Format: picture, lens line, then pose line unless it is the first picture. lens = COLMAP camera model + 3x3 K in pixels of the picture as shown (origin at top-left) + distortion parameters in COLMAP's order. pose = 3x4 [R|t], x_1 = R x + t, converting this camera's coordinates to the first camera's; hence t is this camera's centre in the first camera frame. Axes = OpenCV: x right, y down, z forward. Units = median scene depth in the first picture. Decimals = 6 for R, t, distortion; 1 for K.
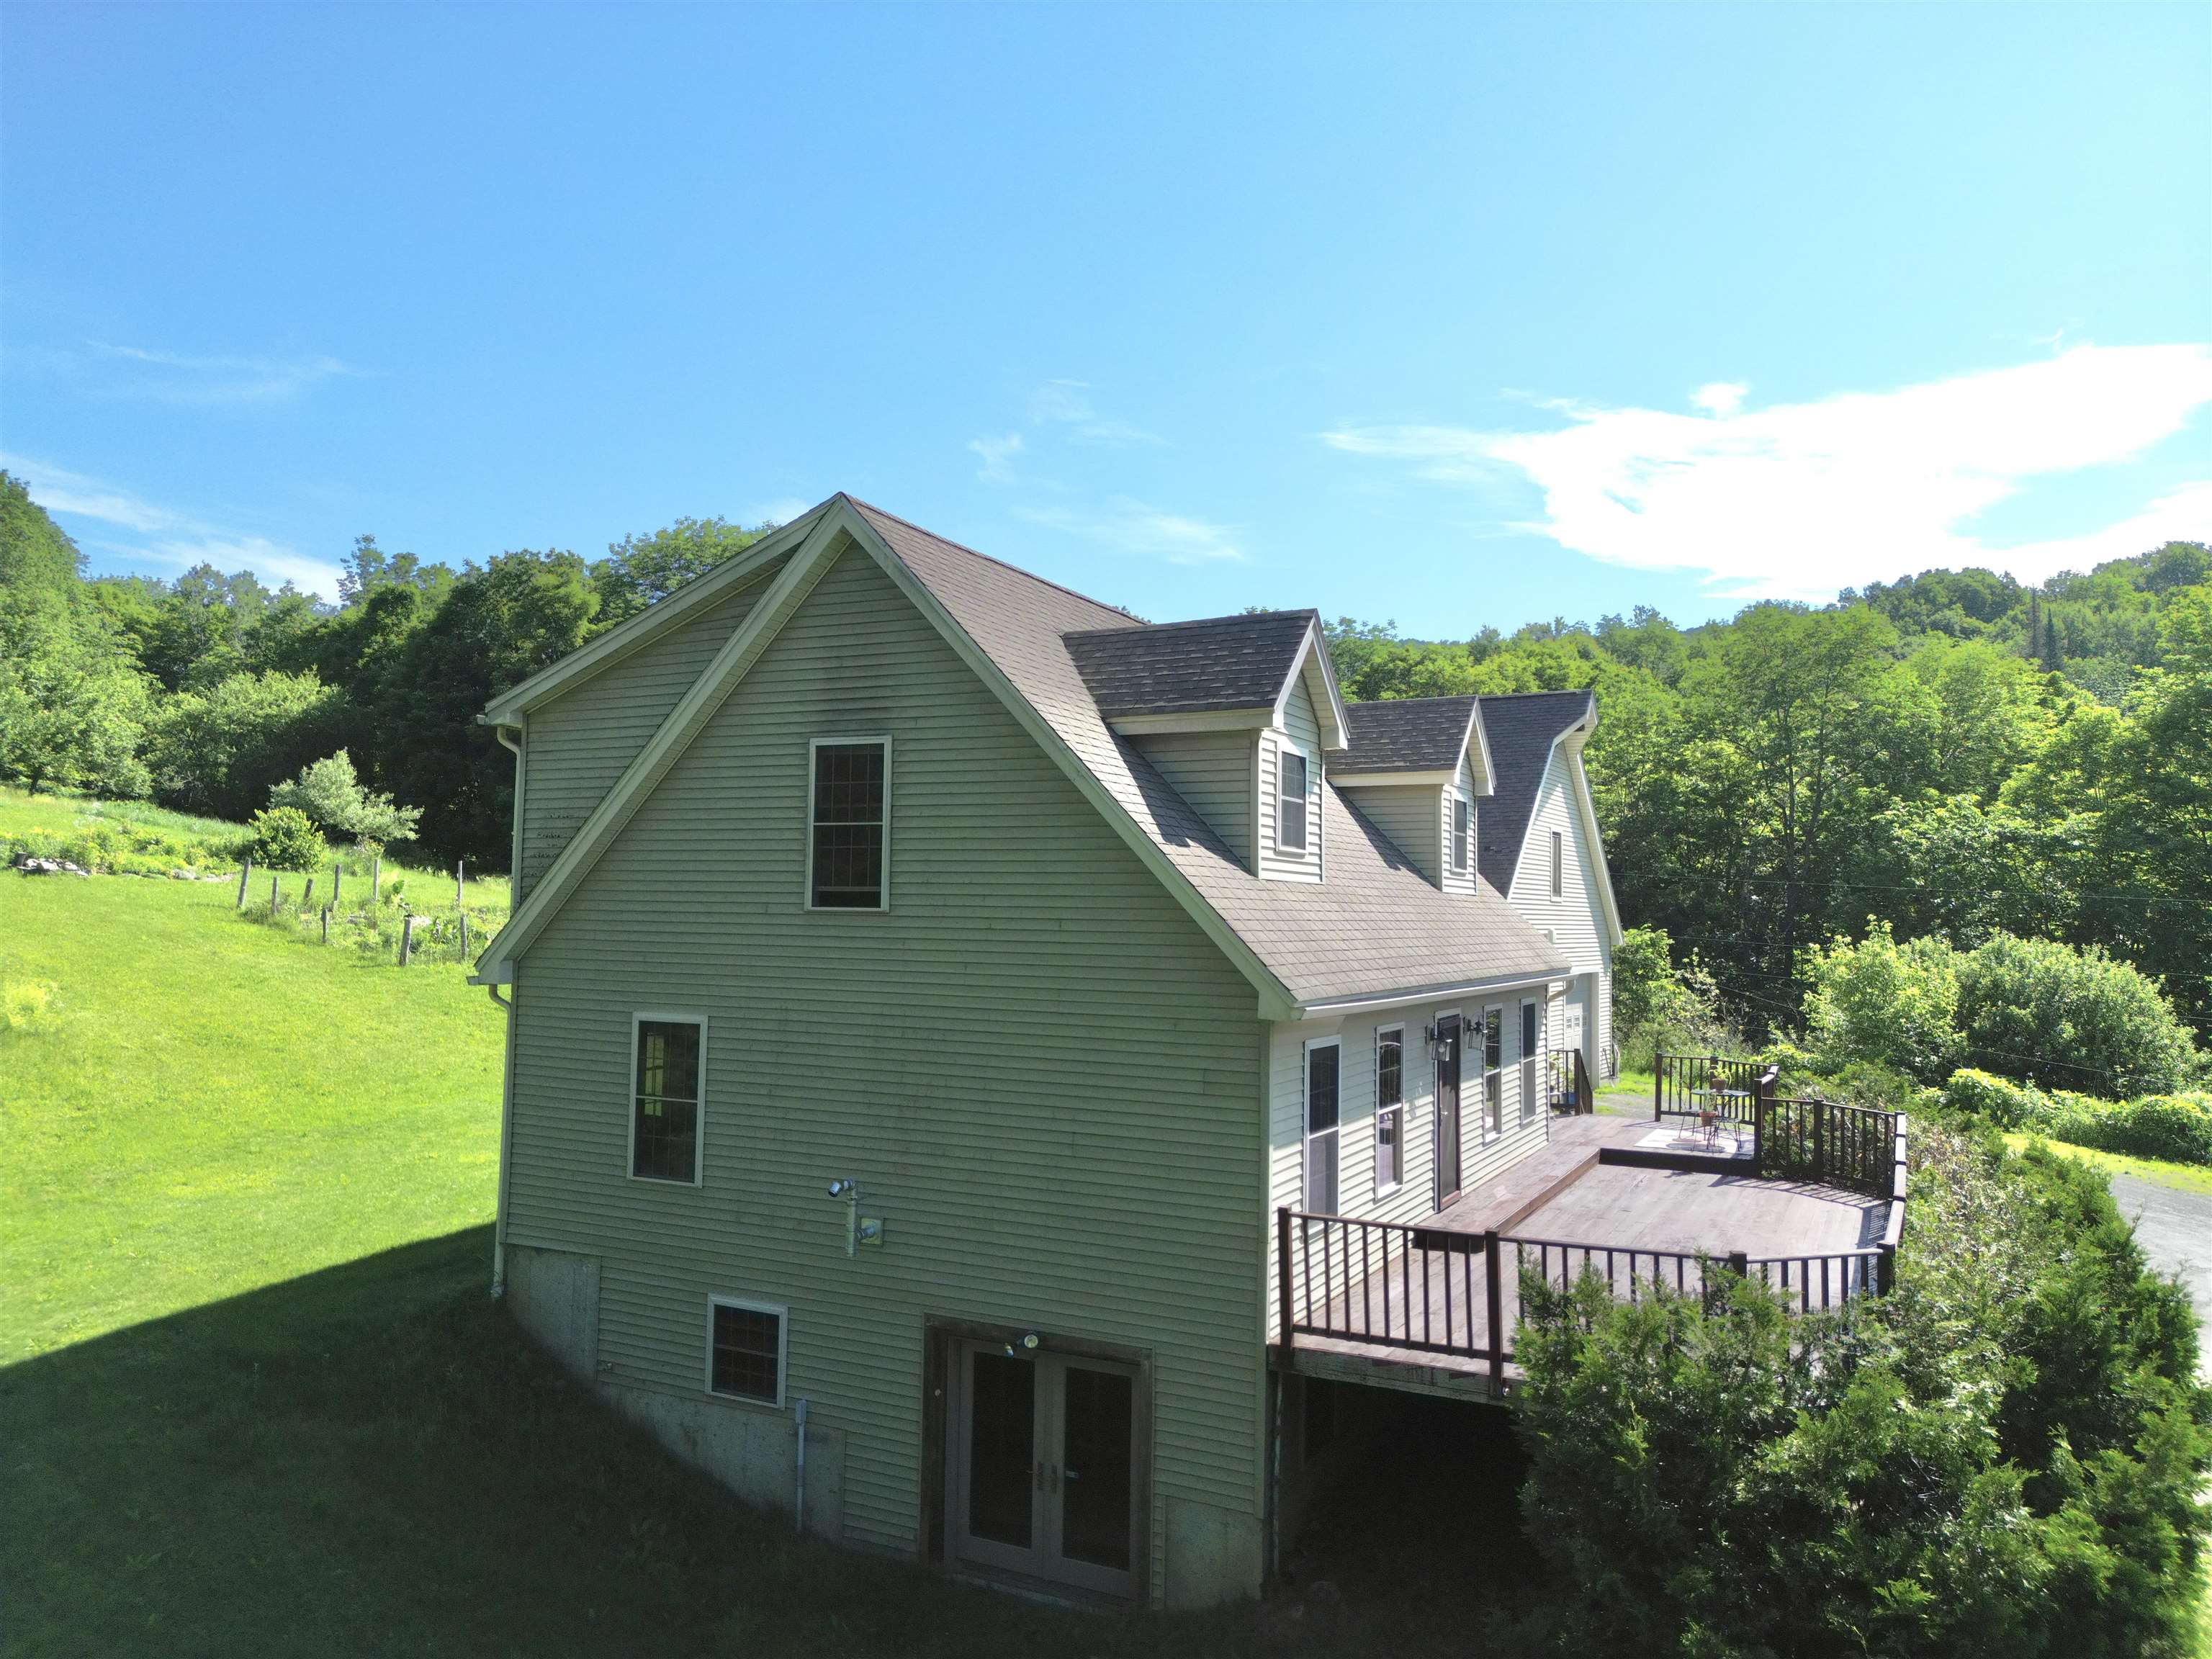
lens RADIAL K [[1593.6, 0, 1107.3], [0, 1593.6, 830.5], [0, 0, 1]] dist [0.070628, -0.076897]
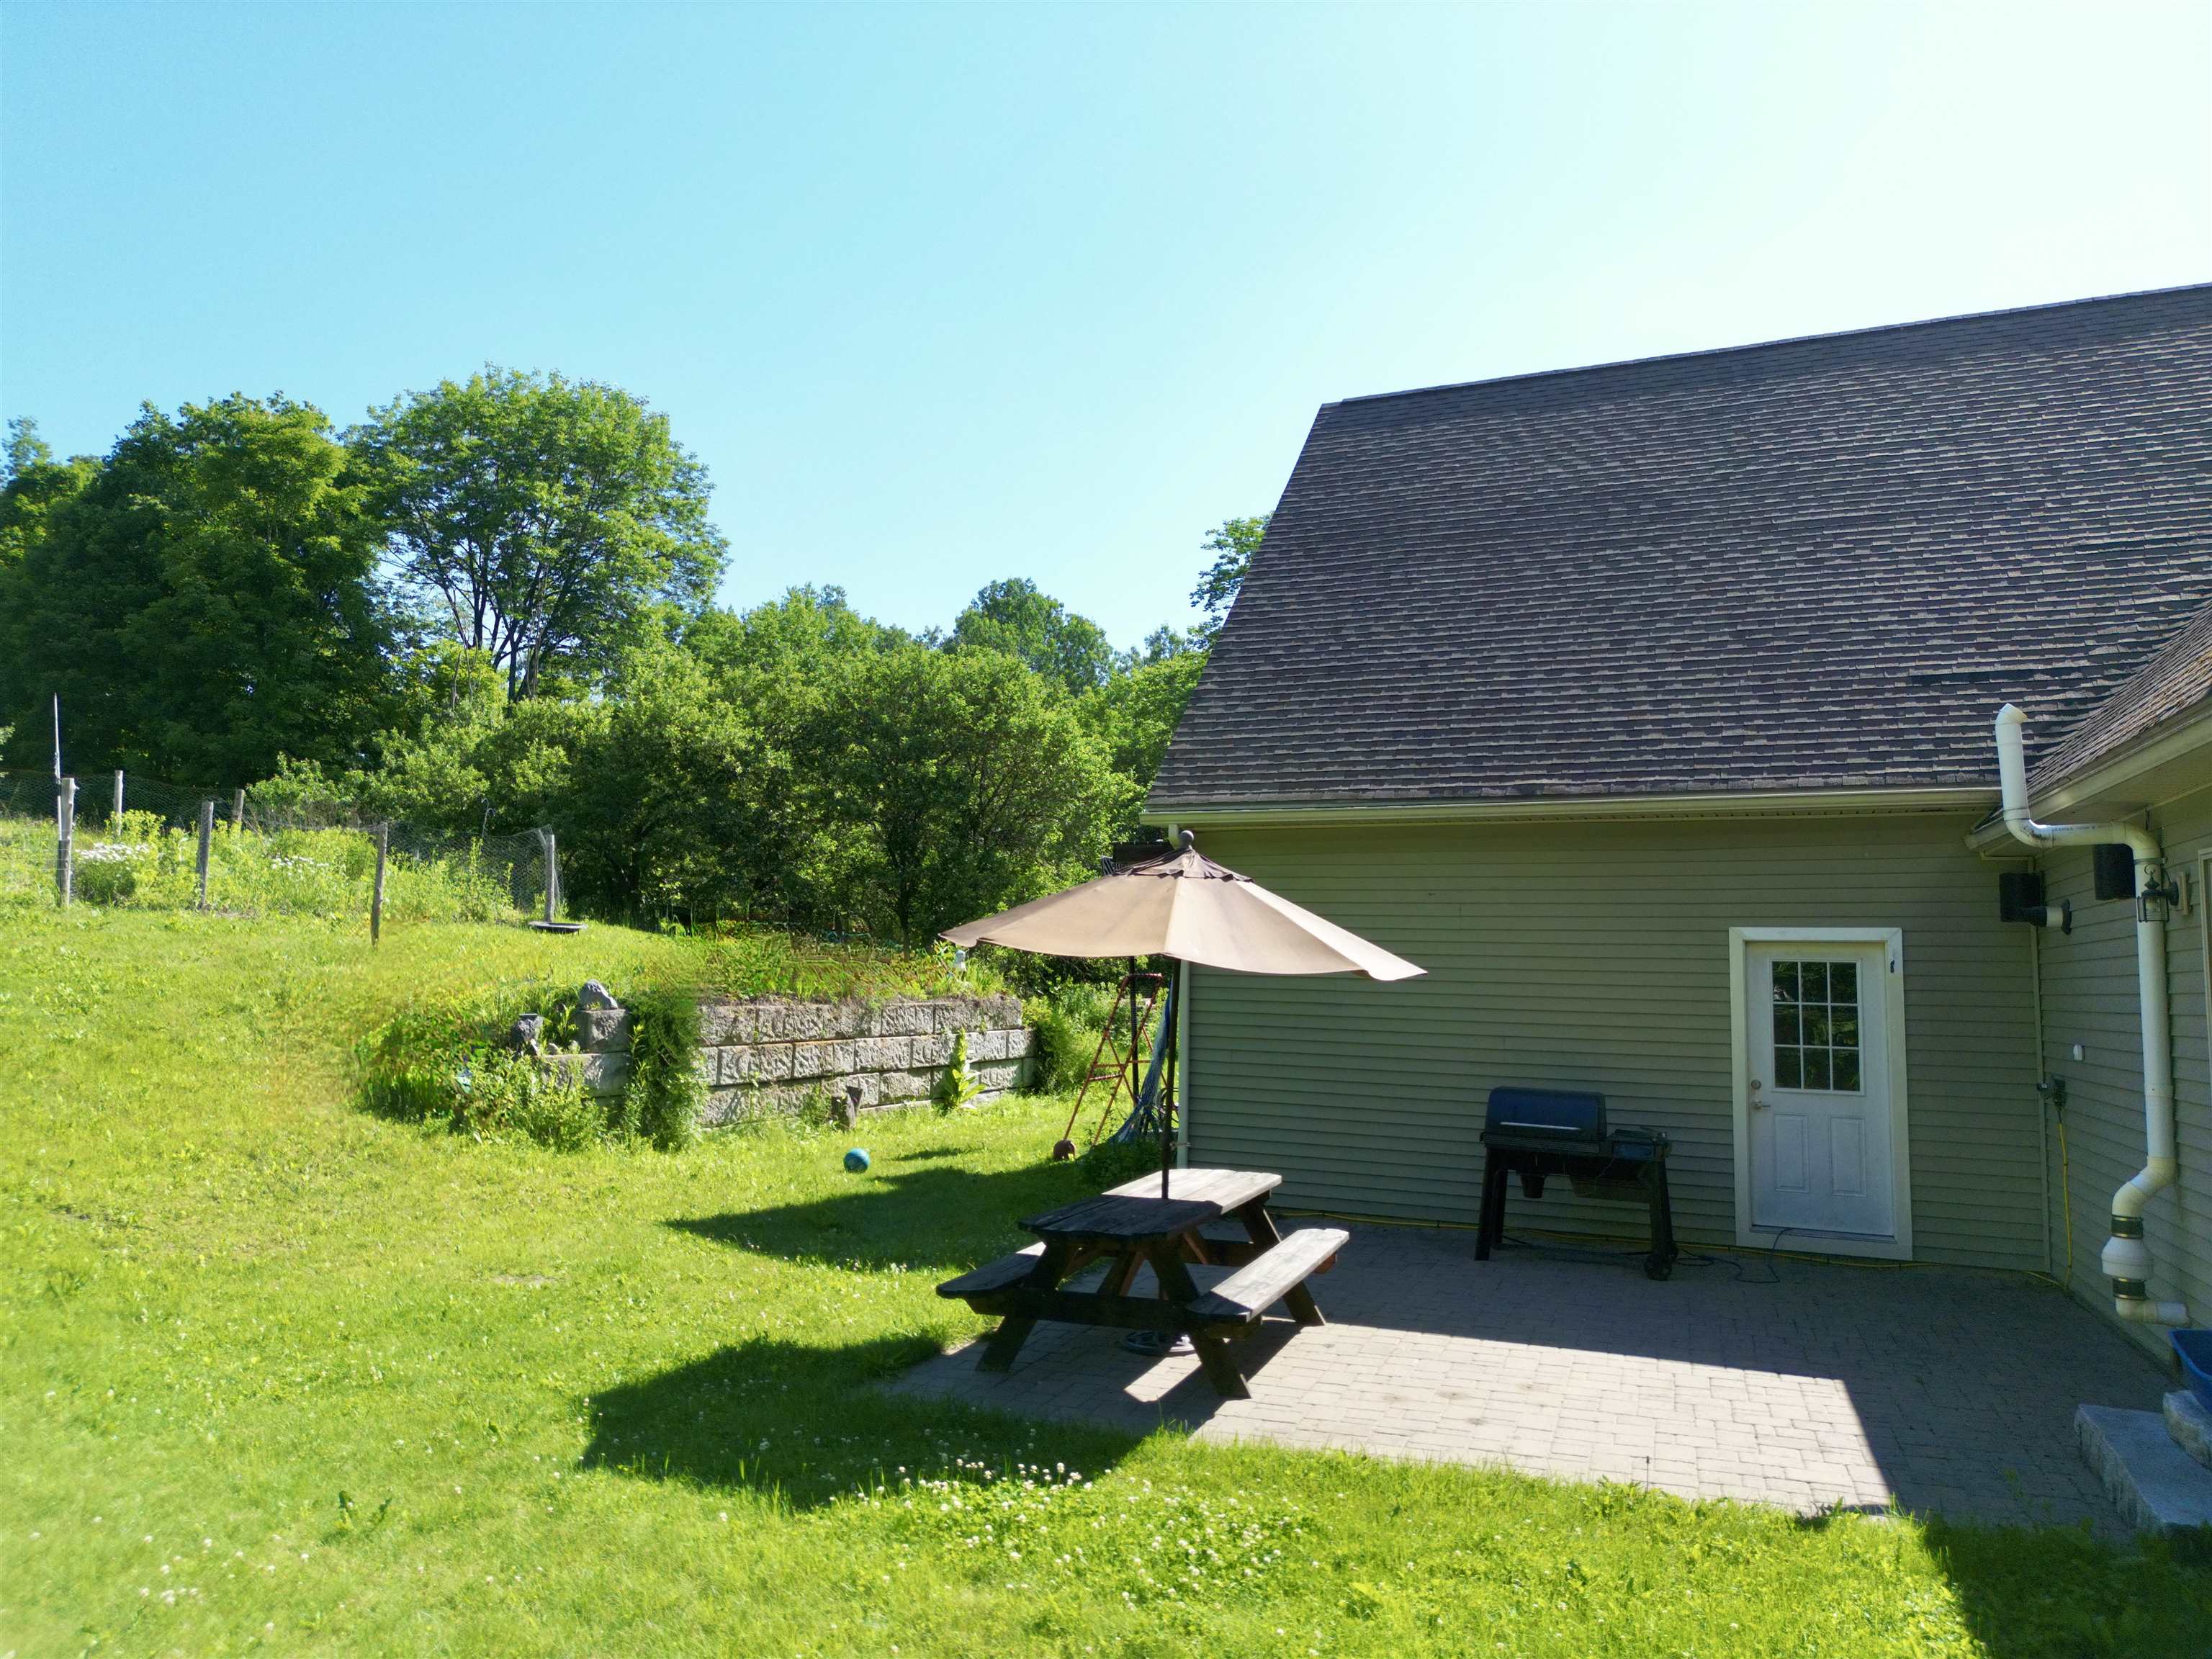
lens RADIAL K [[1593.6, 0, 1104.4], [0, 1593.6, 823.6], [0, 0, 1]] dist [0.070628, -0.076897]
pose [[0.991276, 0.024733, 0.129463, -0.087865], [-0.020809, 0.999285, -0.031571, 0.021688], [-0.130151, 0.028602, 0.991082, 0.296417]]
